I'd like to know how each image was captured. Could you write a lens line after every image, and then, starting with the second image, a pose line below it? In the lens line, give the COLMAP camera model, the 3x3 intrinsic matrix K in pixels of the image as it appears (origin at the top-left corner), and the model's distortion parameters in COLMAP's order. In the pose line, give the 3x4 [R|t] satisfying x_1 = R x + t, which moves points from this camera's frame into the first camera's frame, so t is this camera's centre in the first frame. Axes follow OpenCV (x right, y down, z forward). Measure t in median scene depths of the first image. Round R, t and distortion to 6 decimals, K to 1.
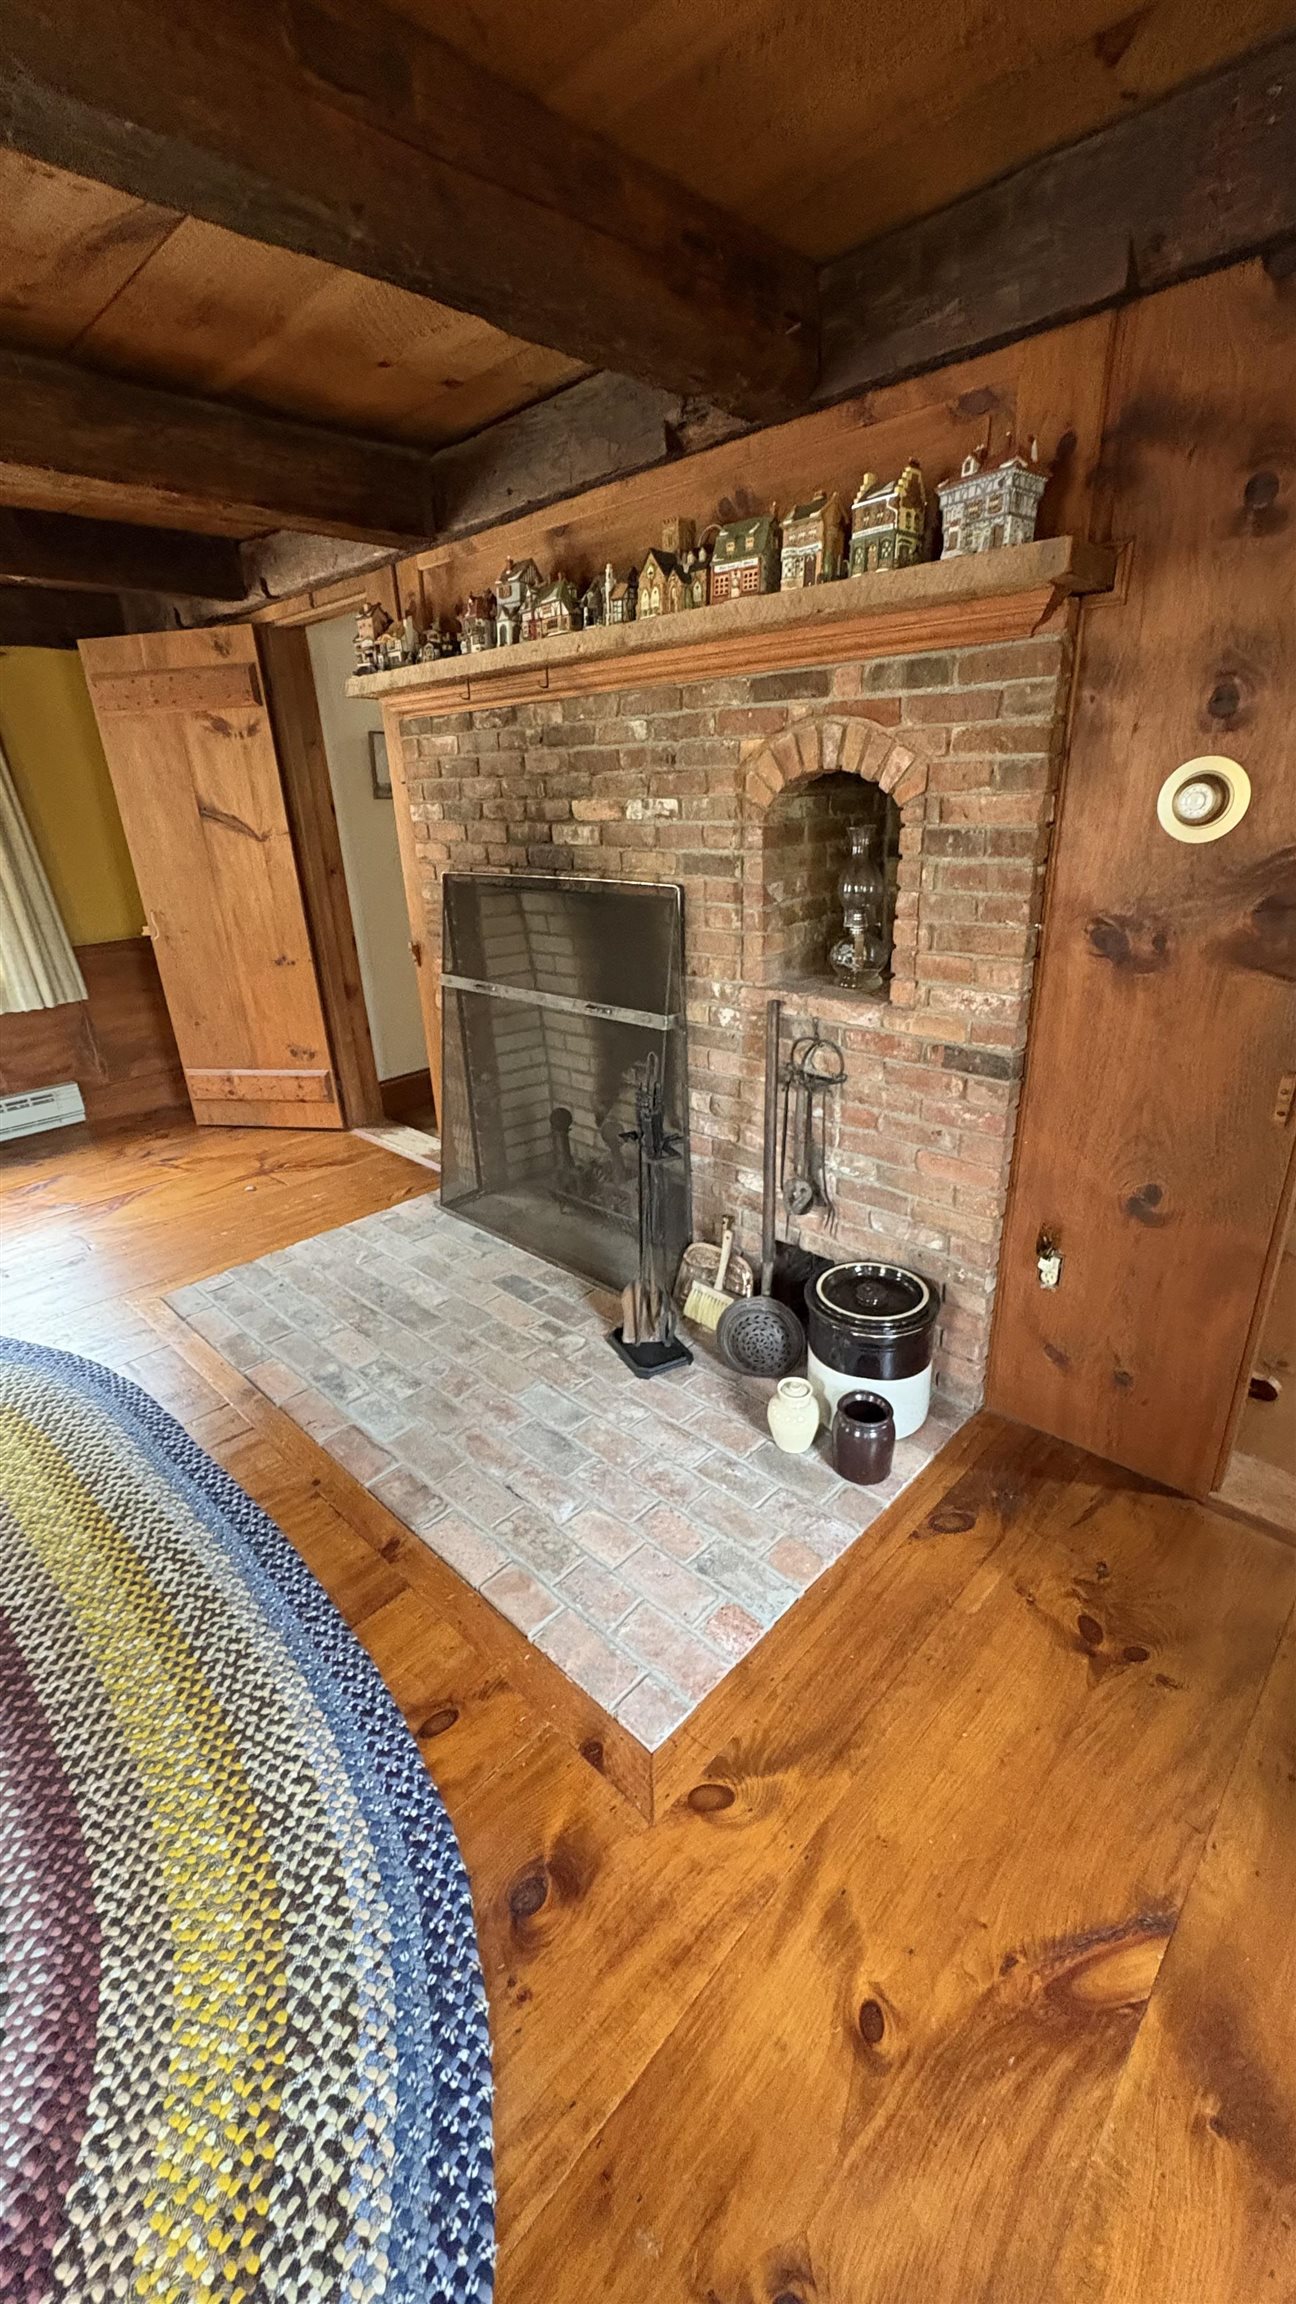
lens RADIAL K [[906.3, 0, 646.4], [0, 906.3, 1151.2], [0, 0, 1]] dist [-0.001789, 0.000317]
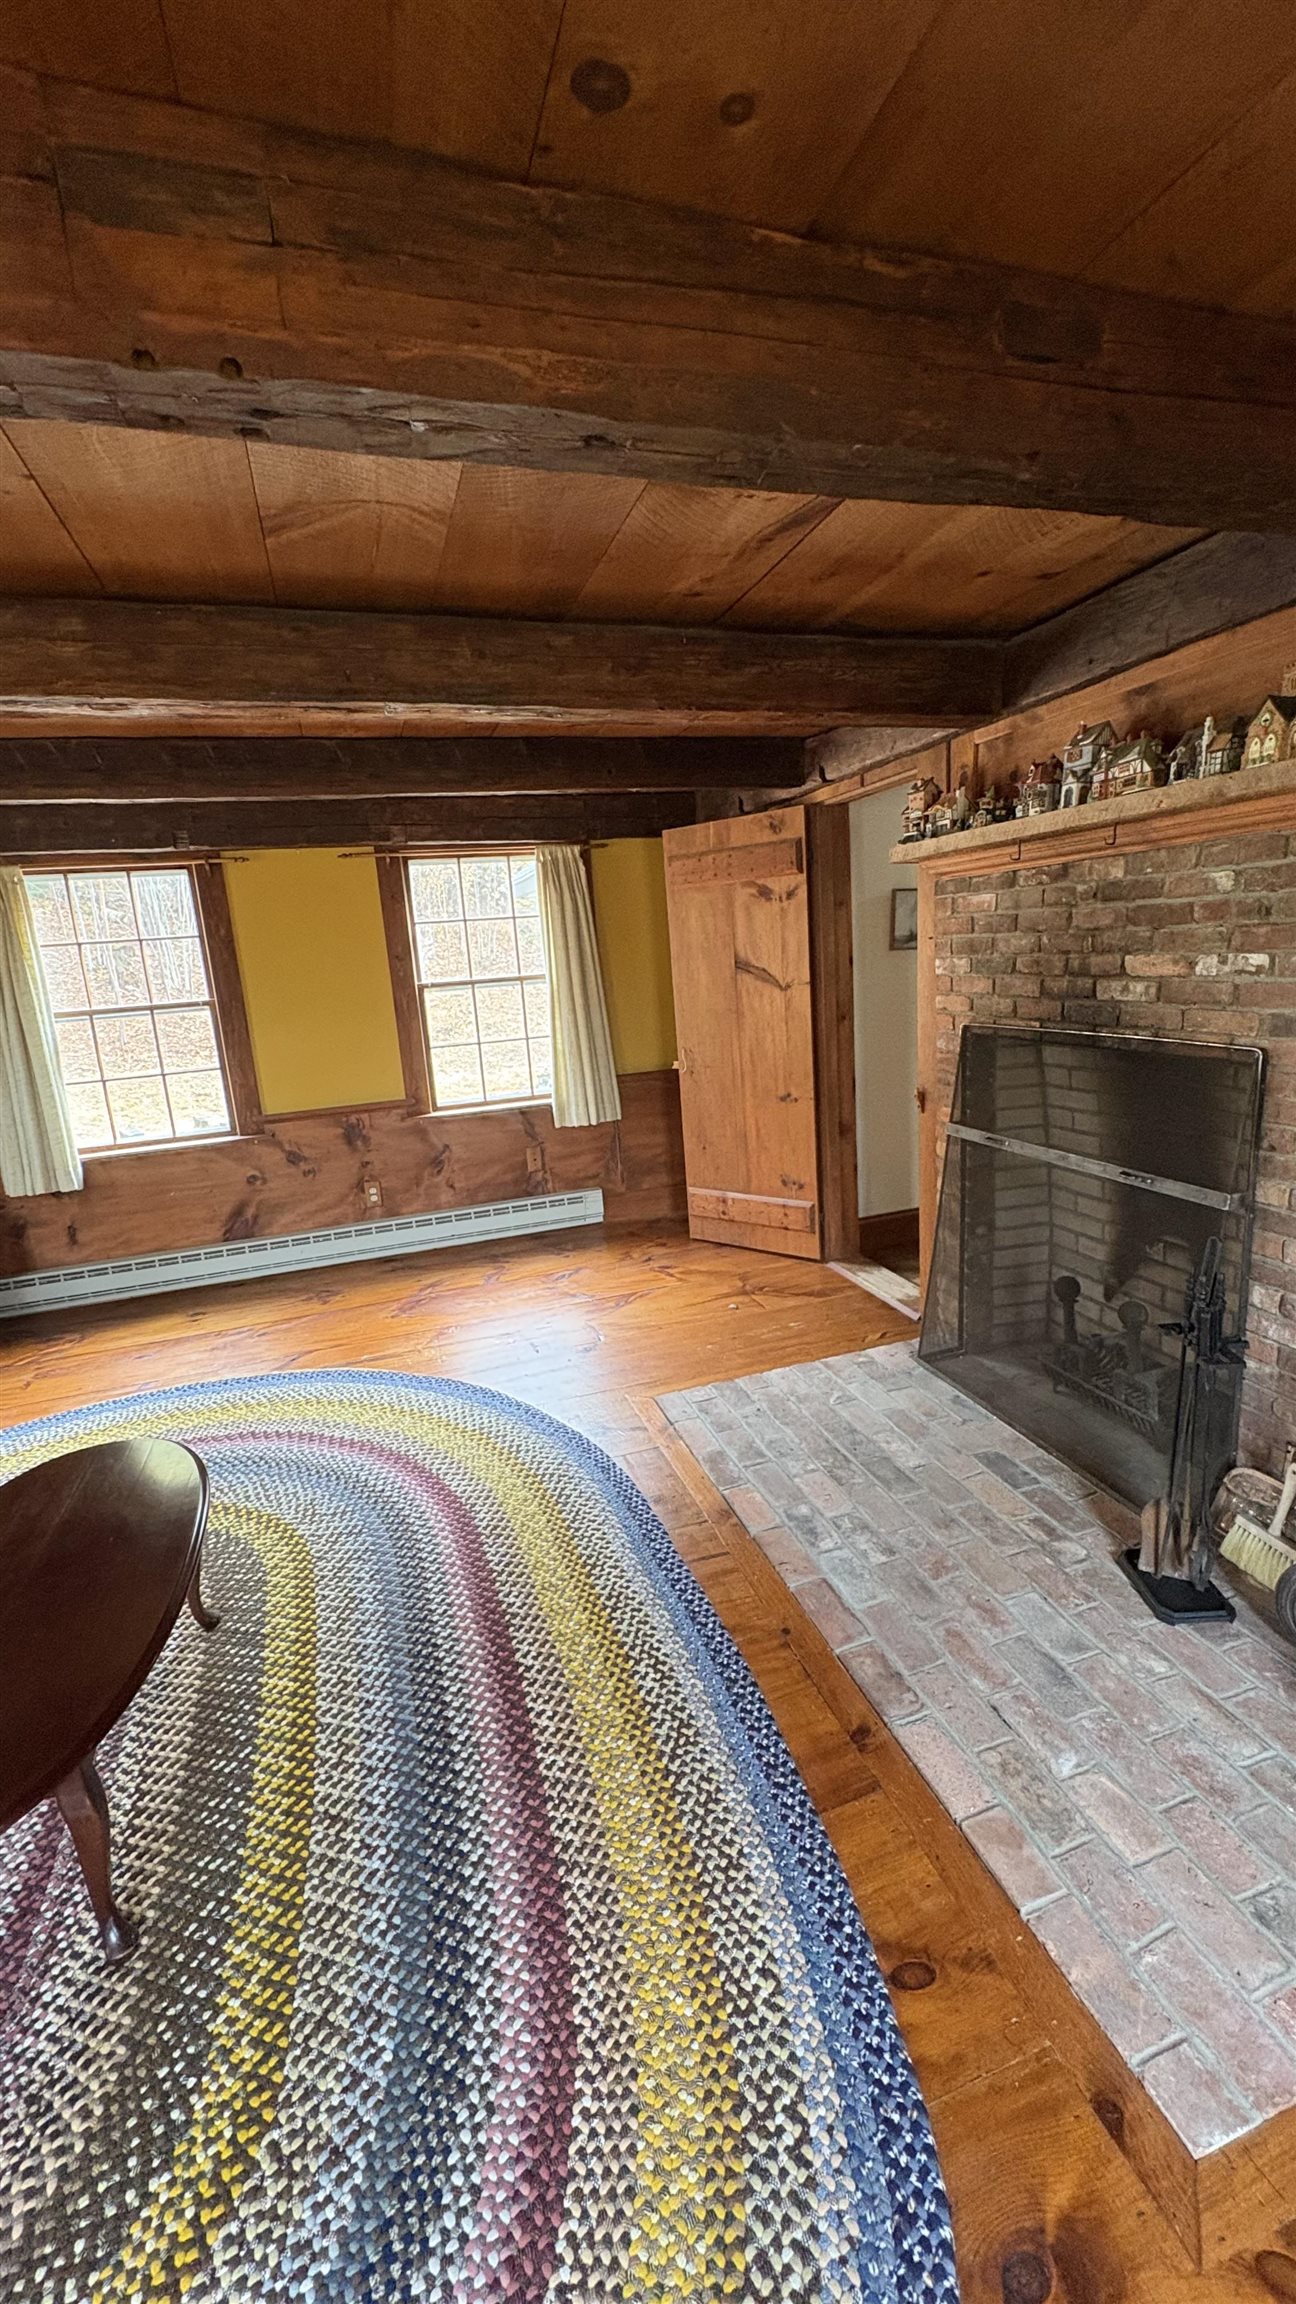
lens RADIAL K [[906.3, 0, 651.1], [0, 906.3, 1152.3], [0, 0, 1]] dist [-0.001789, 0.000317]
pose [[0.883565, 0.081663, -0.461133, -0.081403], [-0.144969, 0.984007, -0.103512, -0.022352], [0.445305, 0.158310, 0.881273, -0.014205]]
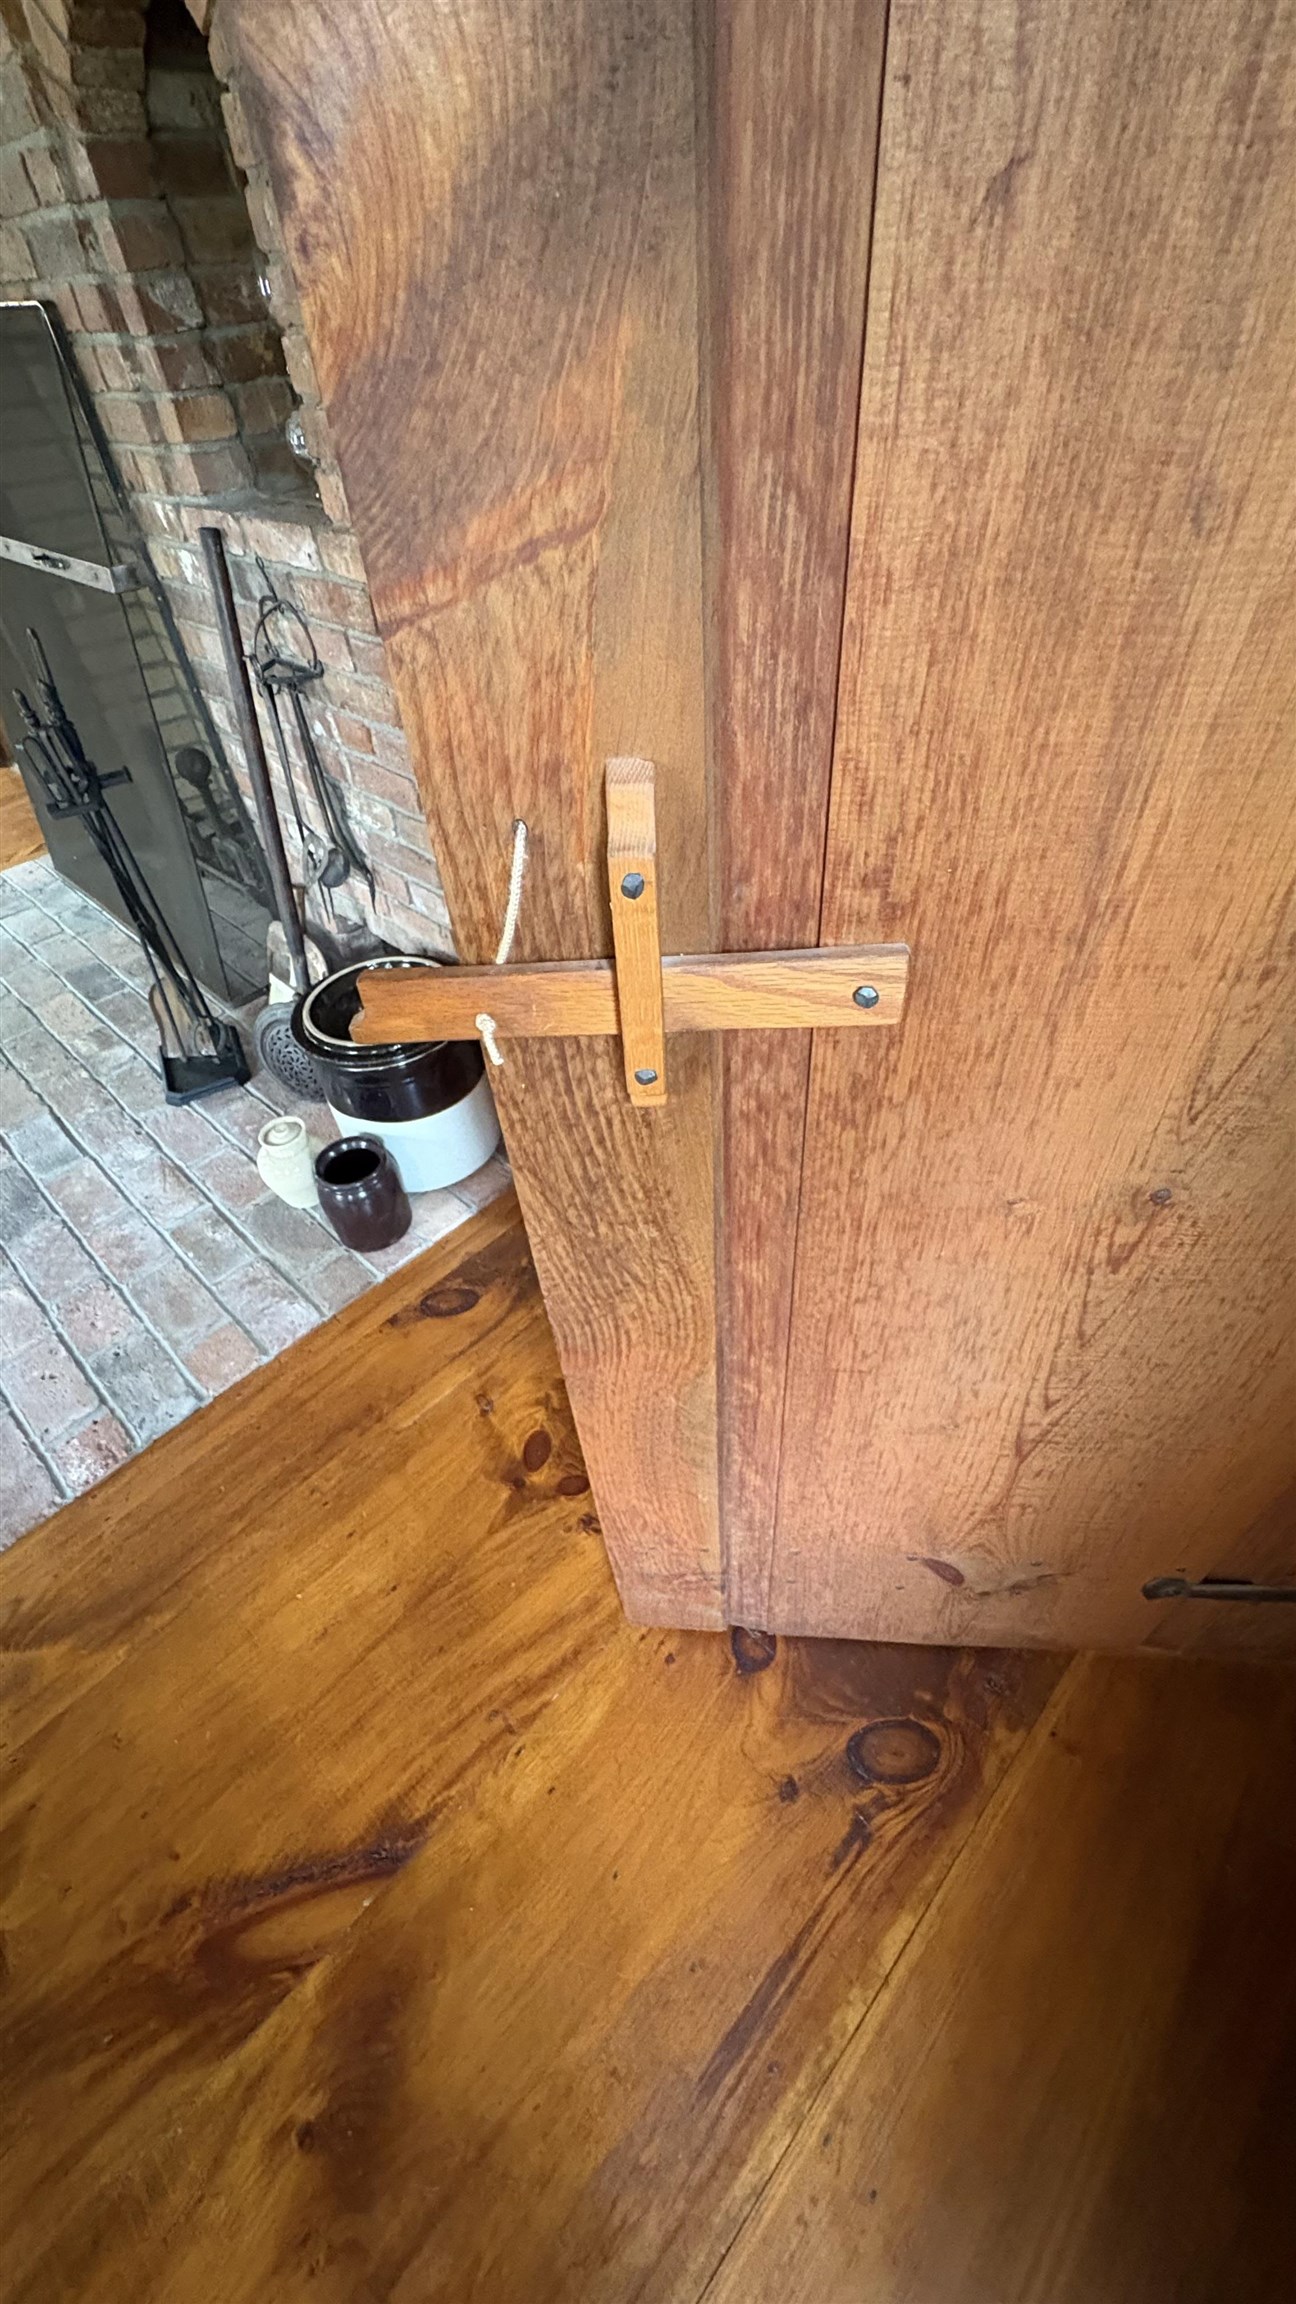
lens RADIAL K [[906.3, 0, 652.8], [0, 906.3, 1147.8], [0, 0, 1]] dist [-0.001789, 0.000317]
pose [[0.999857, -0.012912, -0.010893, 0.468639], [0.016062, 0.926396, 0.376208, -0.004254], [0.005234, -0.376330, 0.926471, 0.292832]]
